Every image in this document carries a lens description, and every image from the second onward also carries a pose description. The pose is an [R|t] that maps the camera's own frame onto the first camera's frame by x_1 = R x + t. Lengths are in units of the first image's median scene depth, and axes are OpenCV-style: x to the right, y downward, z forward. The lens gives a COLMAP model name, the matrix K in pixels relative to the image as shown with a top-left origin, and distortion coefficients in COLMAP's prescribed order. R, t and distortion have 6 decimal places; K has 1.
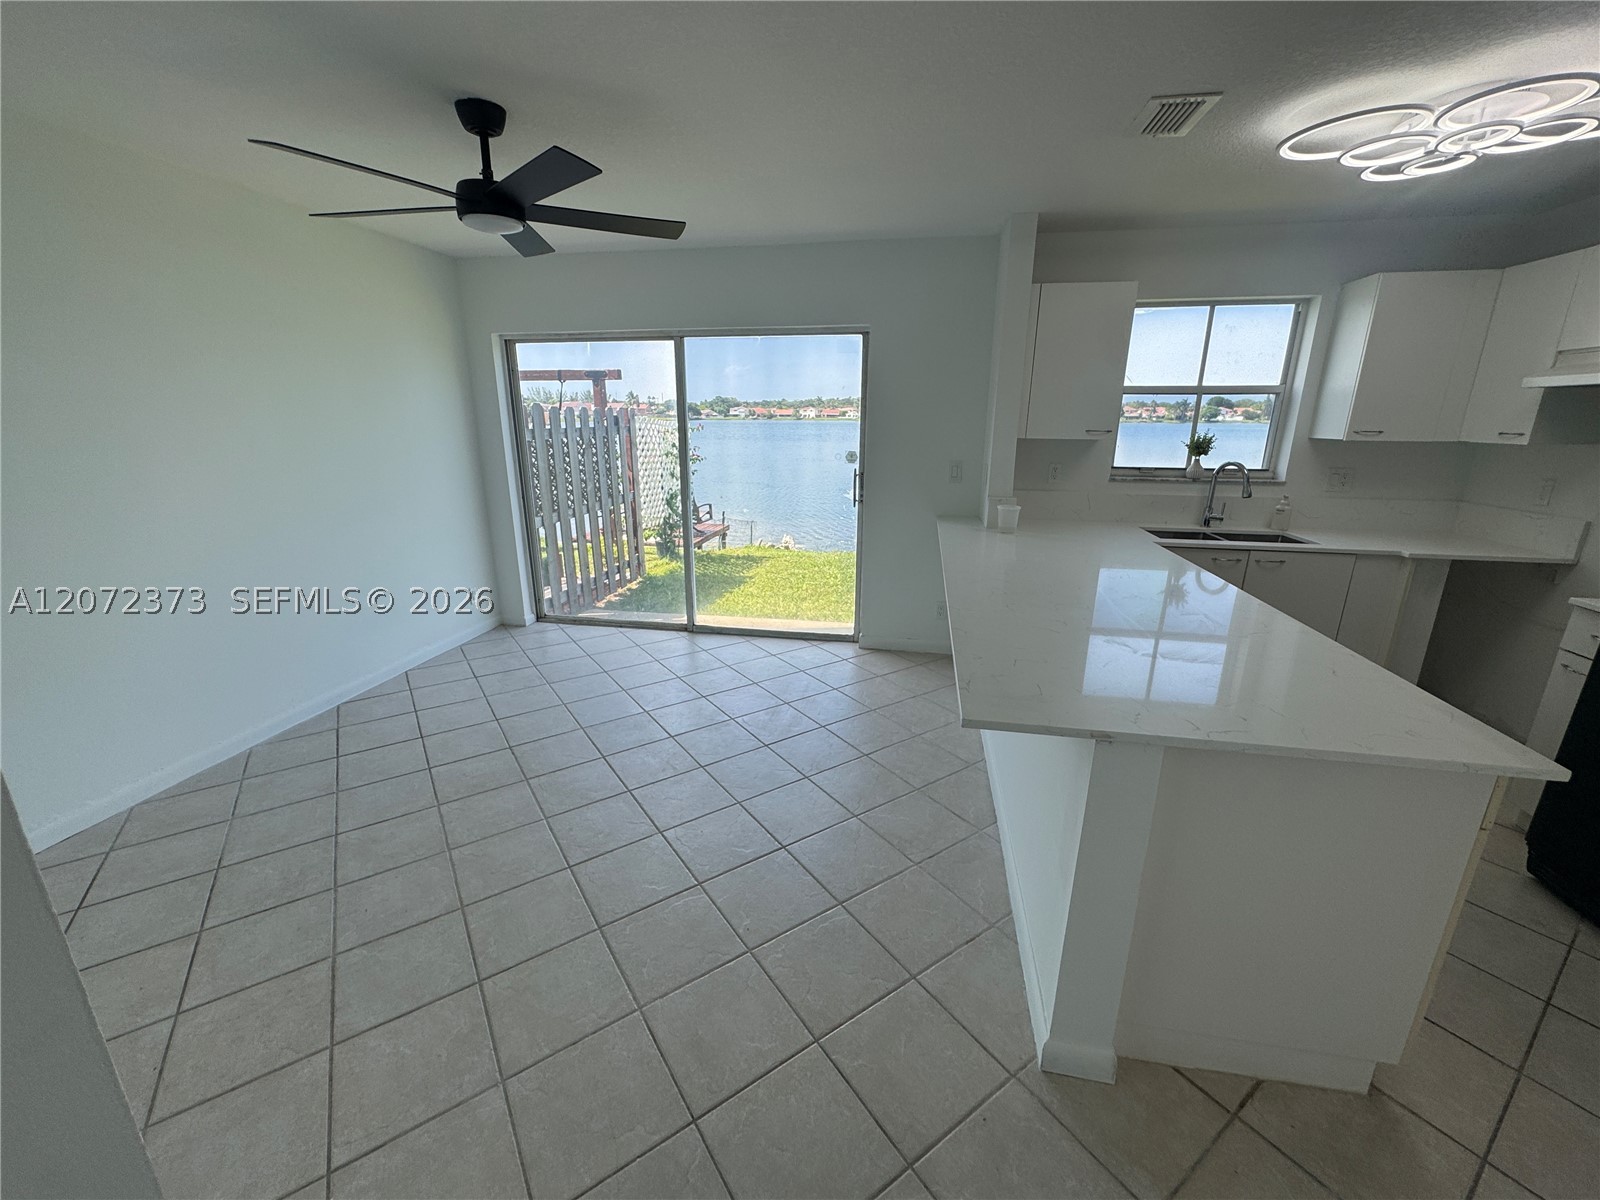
lens RADIAL K [[640.3, 0, 803.3], [0, 640.3, 596.5], [0, 0, 1]] dist [-0.000420, 0.001129]
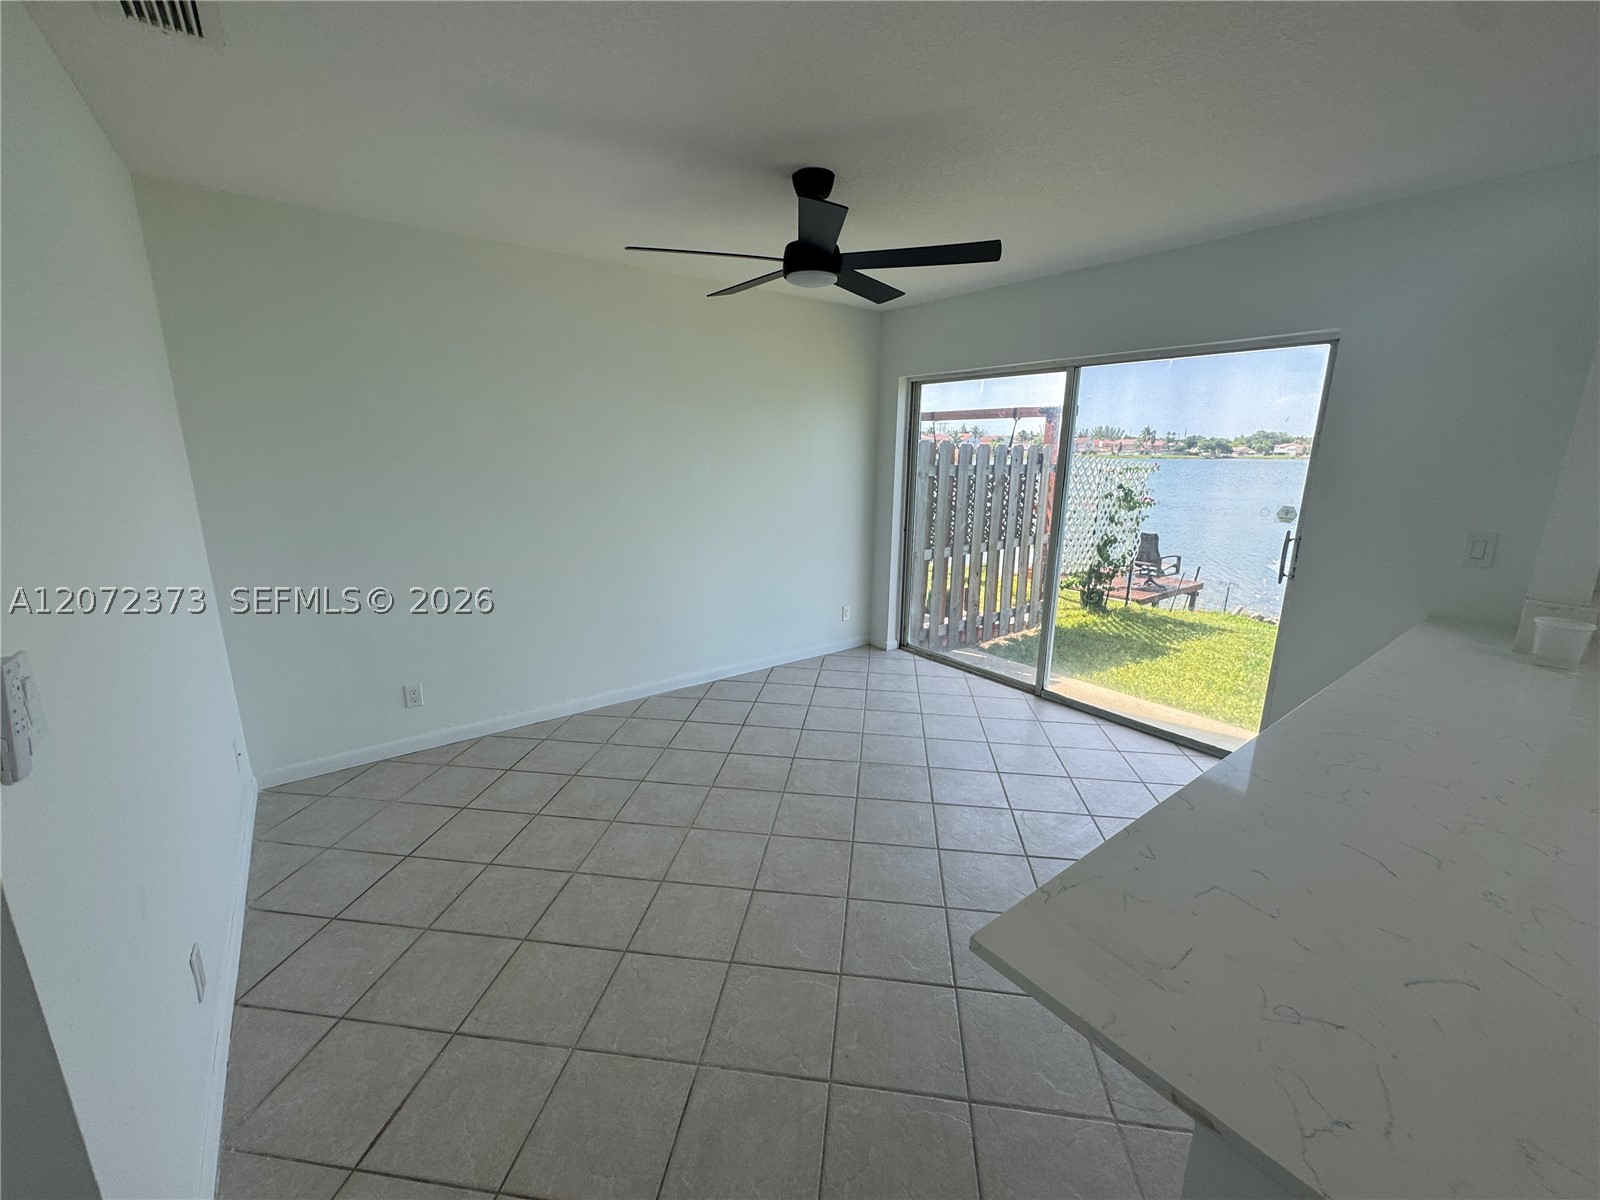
lens RADIAL K [[640.3, 0, 800.8], [0, 640.3, 597.4], [0, 0, 1]] dist [-0.000420, 0.001129]
pose [[0.742570, 0.156278, -0.651281, 0.160224], [-0.189905, 0.981618, 0.019021, -0.039196], [0.642282, 0.109557, 0.758598, 0.124891]]
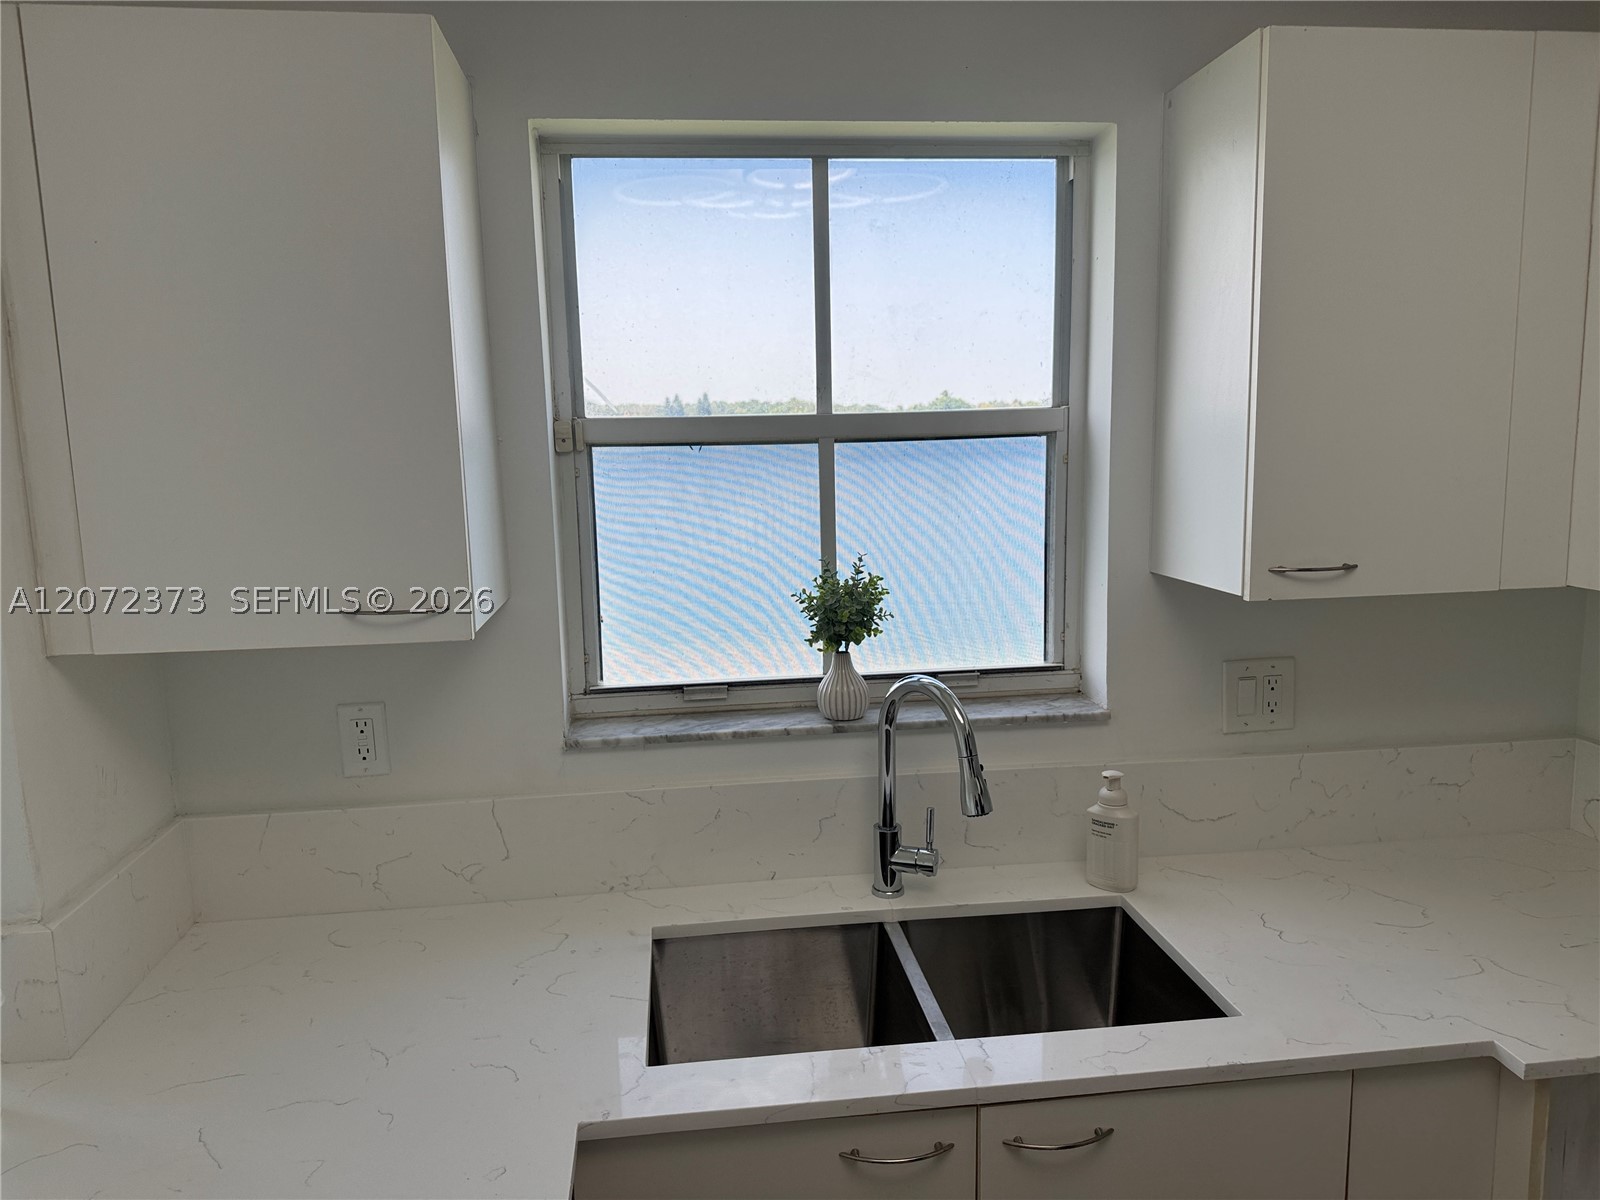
lens RADIAL K [[1114.1, 0, 805.1], [0, 1114.1, 610.8], [0, 0, 1]] dist [0.032875, -0.029235]
pose [[0.953914, -0.072987, 0.291068, 0.423427], [0.106539, 0.989153, -0.101125, -0.173225], [-0.280530, 0.127474, 0.951343, 0.481401]]
